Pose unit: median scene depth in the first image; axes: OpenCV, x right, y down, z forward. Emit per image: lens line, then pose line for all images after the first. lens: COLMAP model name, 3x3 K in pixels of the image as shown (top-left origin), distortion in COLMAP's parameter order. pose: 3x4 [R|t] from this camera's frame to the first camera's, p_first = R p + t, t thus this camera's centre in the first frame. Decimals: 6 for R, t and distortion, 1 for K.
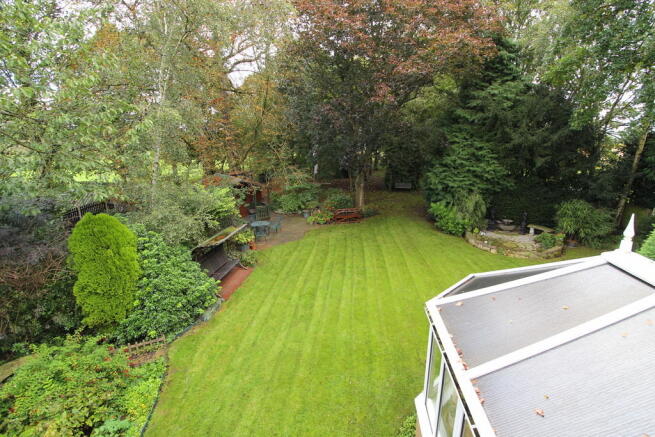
lens RADIAL K [[302.4, 0, 329.8], [0, 302.4, 220.0], [0, 0, 1]] dist [-0.020055, -0.003167]
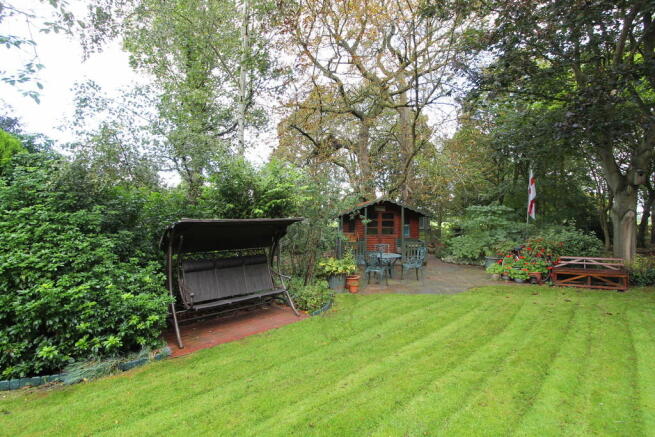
lens RADIAL K [[302.4, 0, 325.0], [0, 302.4, 218.2], [0, 0, 1]] dist [-0.020055, -0.003167]
pose [[0.761972, 0.007087, -0.647571, 0.048230], [-0.175713, 0.964692, -0.196198, 0.065500], [0.623316, 0.263284, 0.736314, 0.416502]]
